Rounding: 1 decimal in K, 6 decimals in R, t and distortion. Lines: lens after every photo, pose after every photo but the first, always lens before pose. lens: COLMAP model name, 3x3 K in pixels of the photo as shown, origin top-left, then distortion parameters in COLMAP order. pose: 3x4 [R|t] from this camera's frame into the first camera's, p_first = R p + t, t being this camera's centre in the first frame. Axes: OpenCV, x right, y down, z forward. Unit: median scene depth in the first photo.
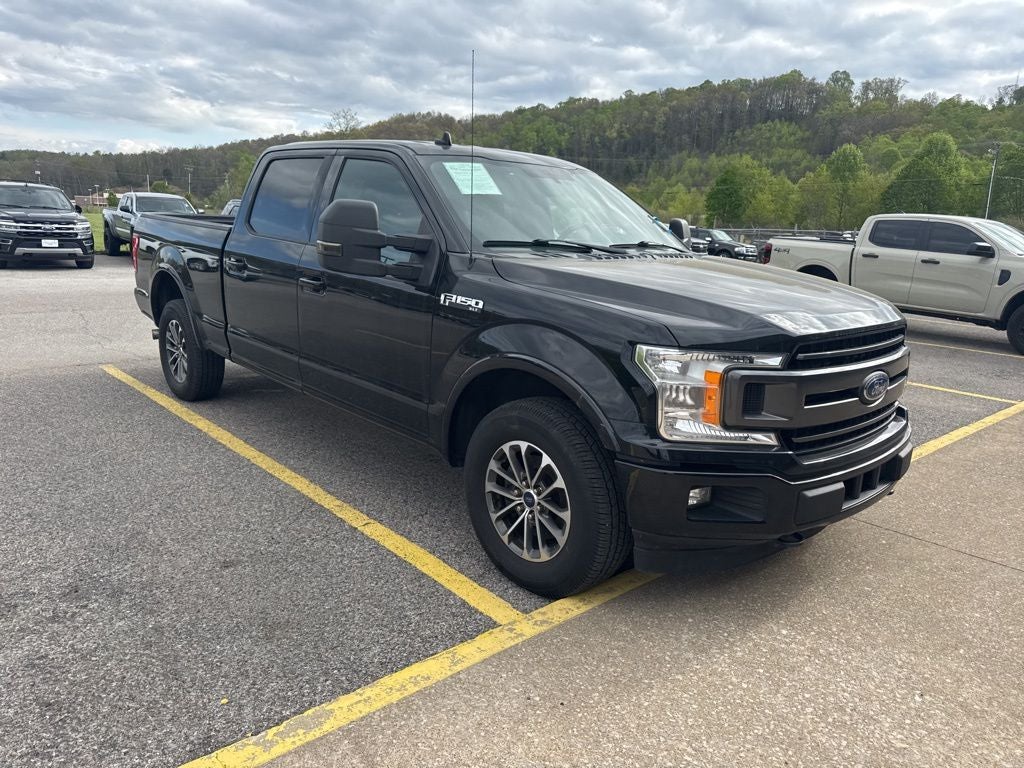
lens RADIAL K [[726.0, 0, 514.8], [0, 726.0, 387.5], [0, 0, 1]] dist [0.011970, -0.014494]
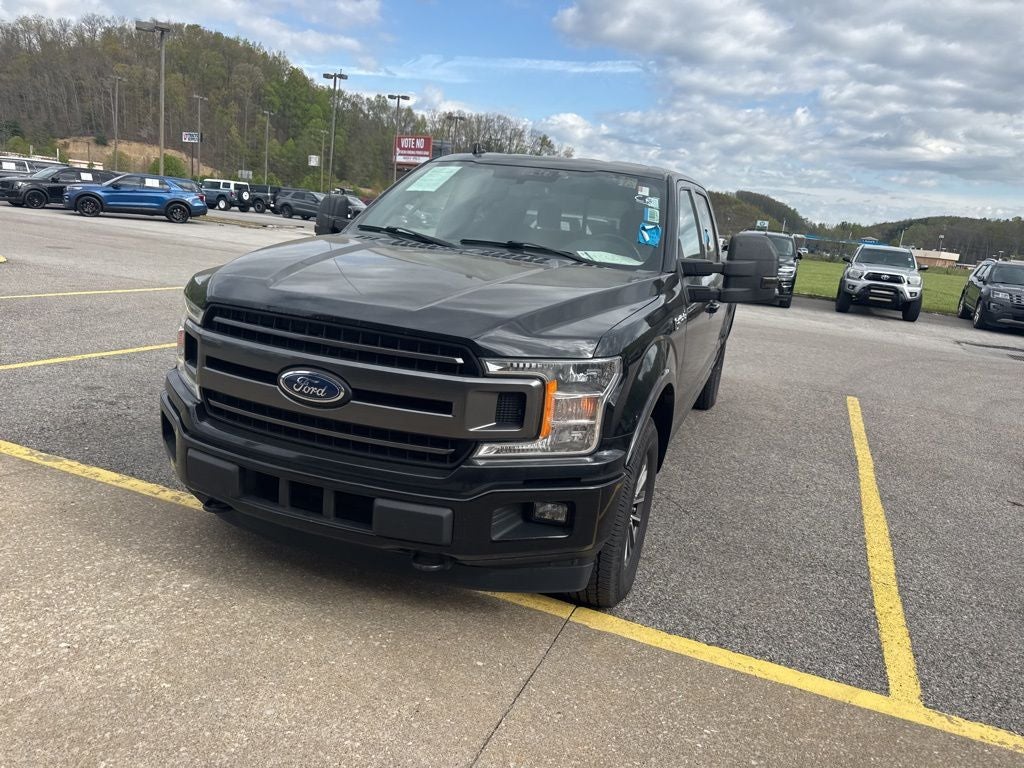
lens RADIAL K [[726.0, 0, 513.8], [0, 726.0, 381.4], [0, 0, 1]] dist [0.011970, -0.014494]
pose [[0.453610, 0.195114, -0.869580, 0.226168], [-0.274771, 0.958825, 0.071806, -0.022084], [0.847785, 0.206363, 0.488544, 0.133498]]
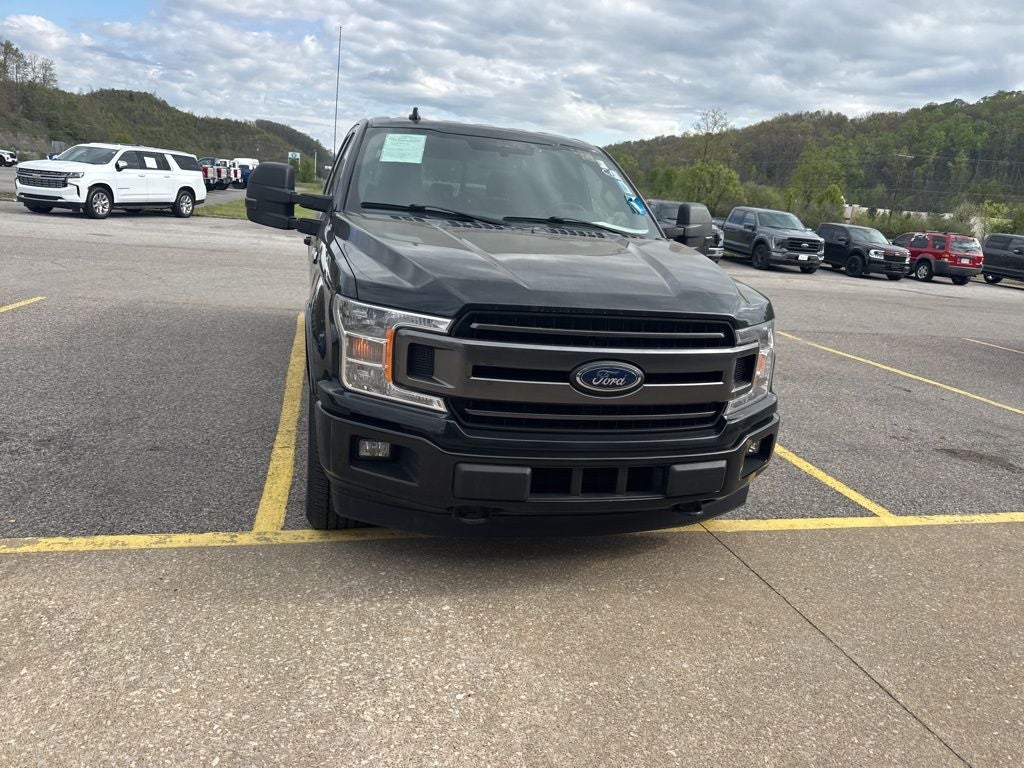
lens RADIAL K [[726.0, 0, 515.3], [0, 726.0, 384.7], [0, 0, 1]] dist [0.011970, -0.014494]
pose [[0.884059, 0.149834, -0.442708, 0.134013], [-0.151845, 0.987914, 0.031133, -0.000335], [0.442022, 0.039700, 0.896125, 0.026172]]
